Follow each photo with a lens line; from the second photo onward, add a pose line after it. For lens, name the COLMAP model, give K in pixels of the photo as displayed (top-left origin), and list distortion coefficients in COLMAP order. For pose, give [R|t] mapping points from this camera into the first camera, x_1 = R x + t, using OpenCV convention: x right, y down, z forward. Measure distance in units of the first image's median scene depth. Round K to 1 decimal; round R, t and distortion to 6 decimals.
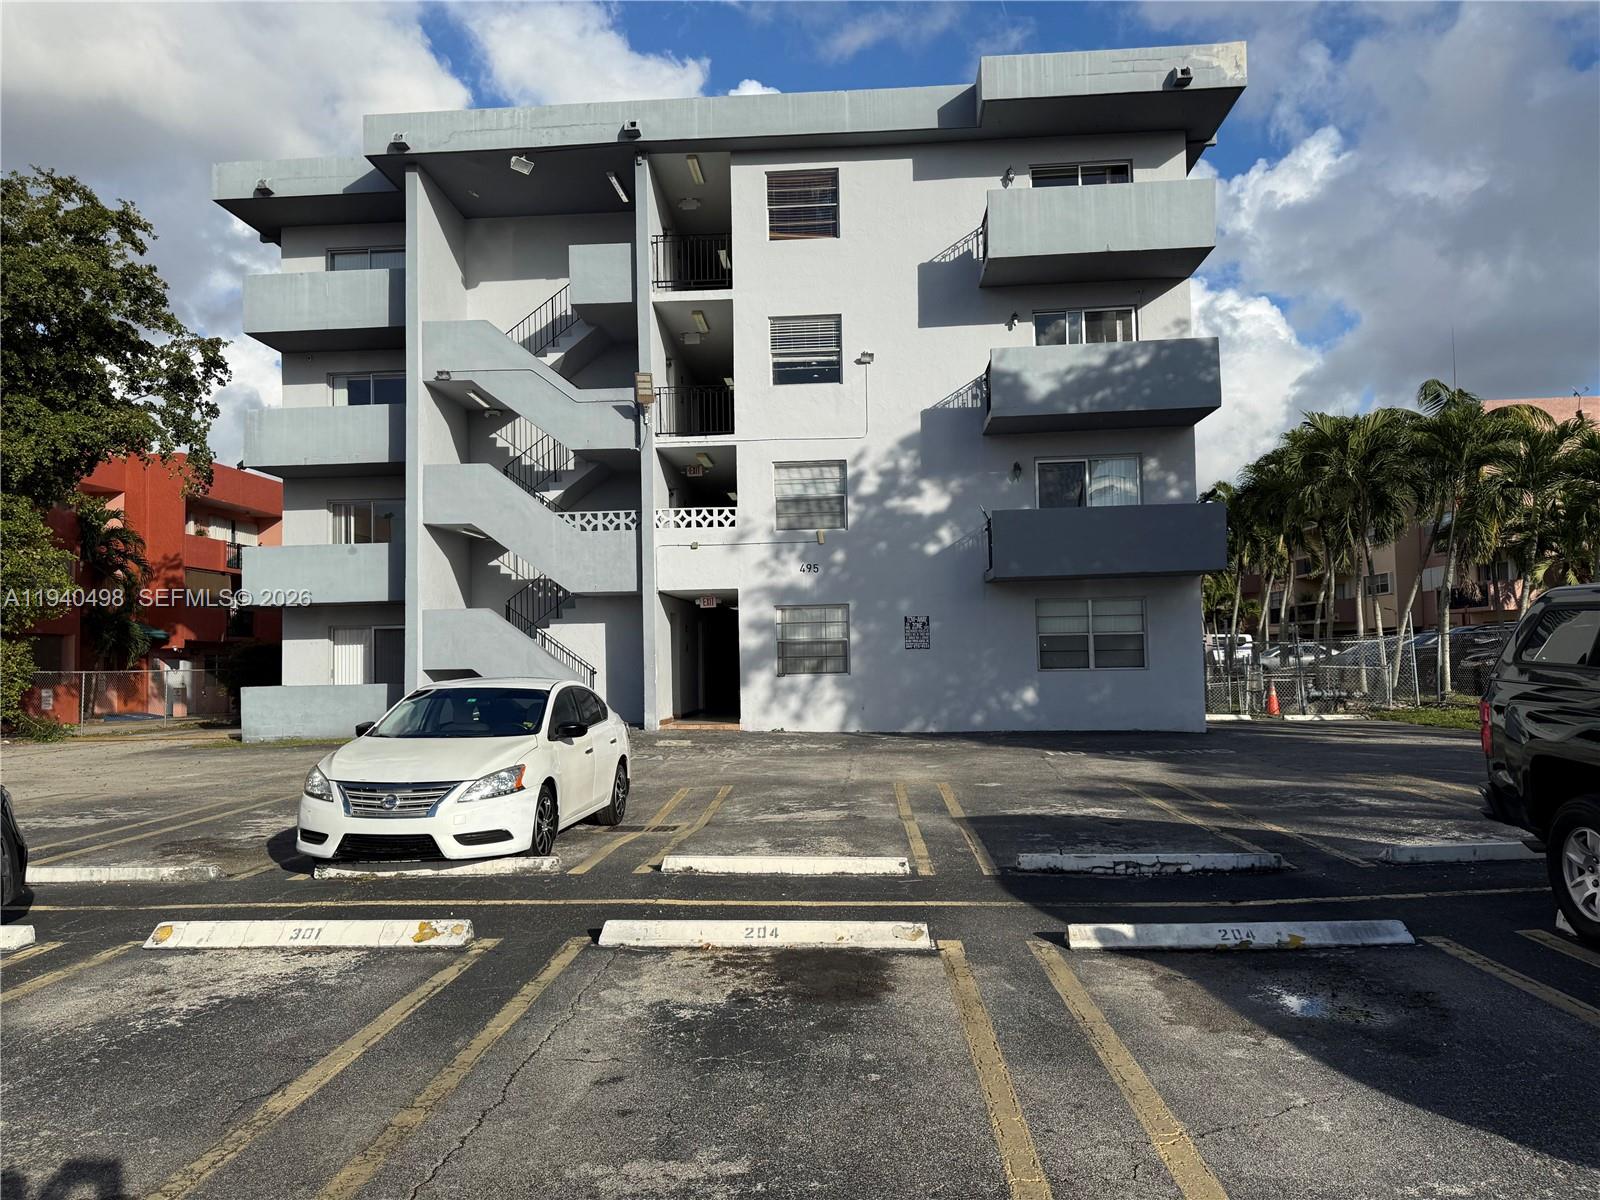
lens RADIAL K [[1123.6, 0, 796.1], [0, 1123.6, 601.9], [0, 0, 1]] dist [0.045876, -0.054867]
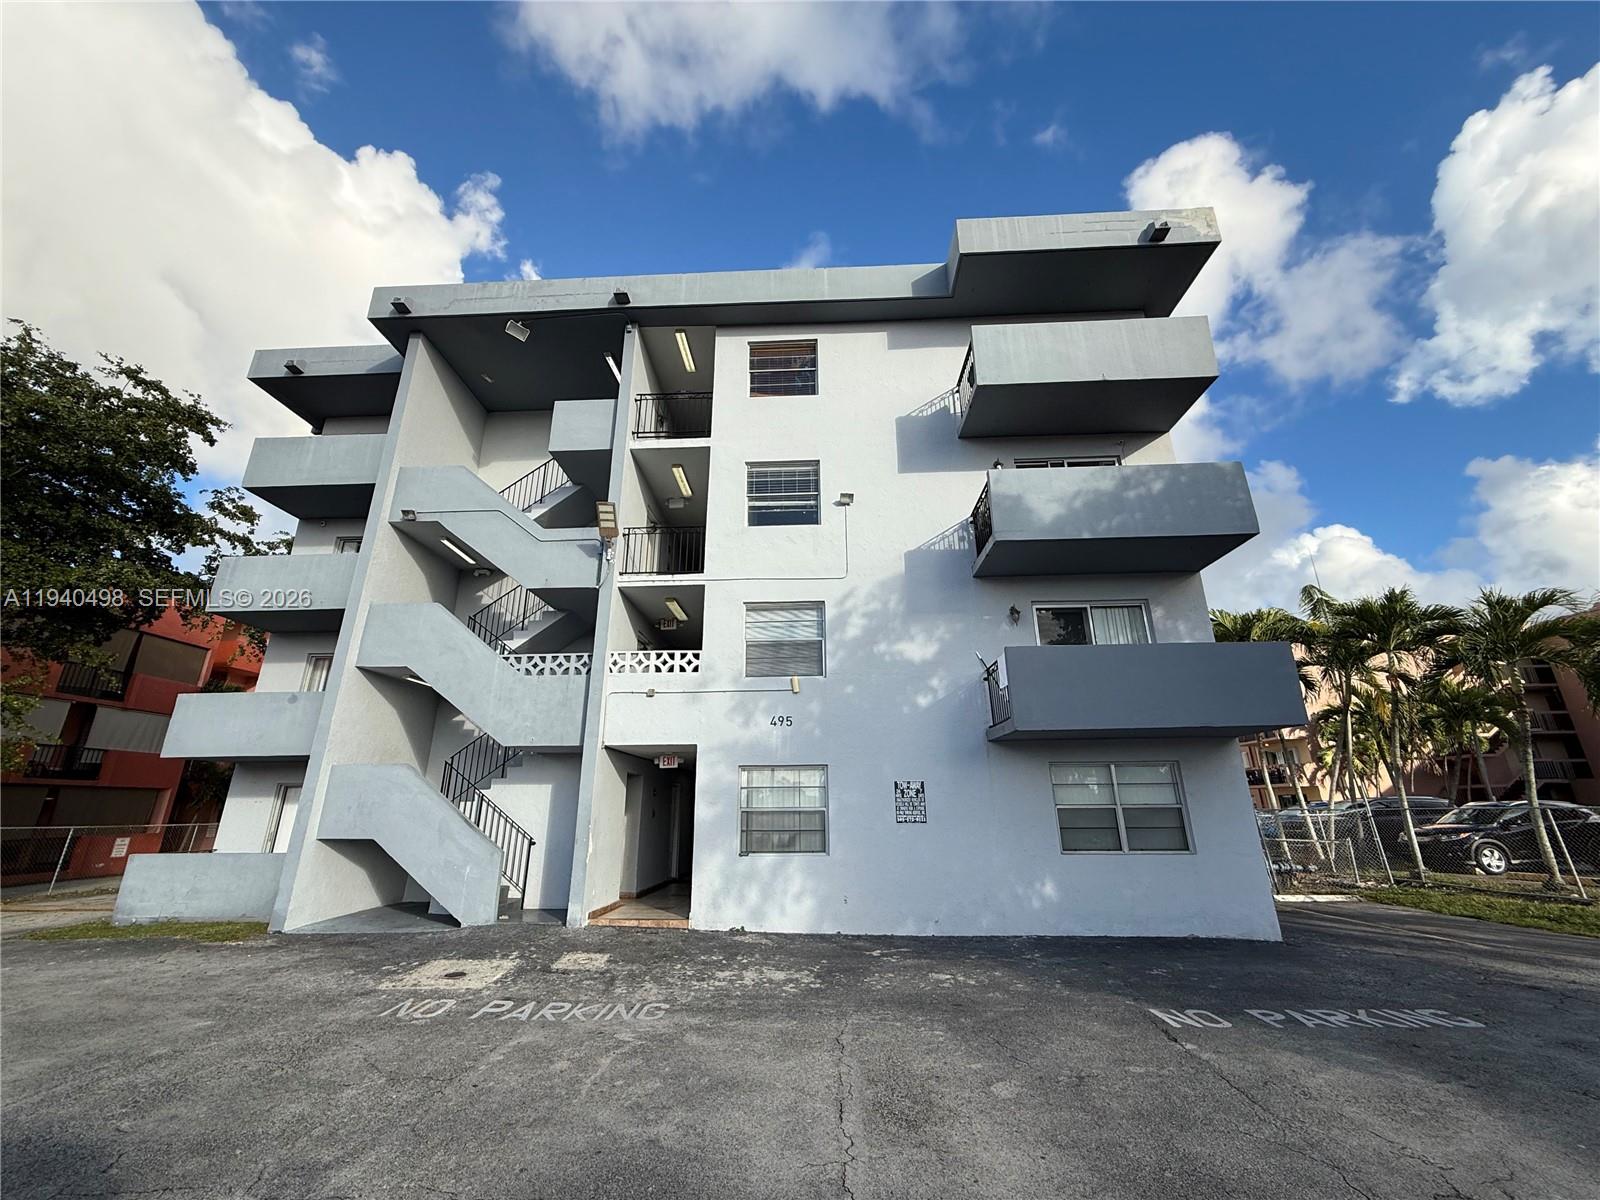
lens RADIAL K [[633.6, 0, 794.7], [0, 633.6, 595.0], [0, 0, 1]] dist [-0.002875, 0.001447]
pose [[0.999660, 0.020667, 0.015874, 0.011935], [-0.015486, 0.961032, -0.276004, 0.010681], [-0.020960, 0.275665, 0.961025, 0.499743]]
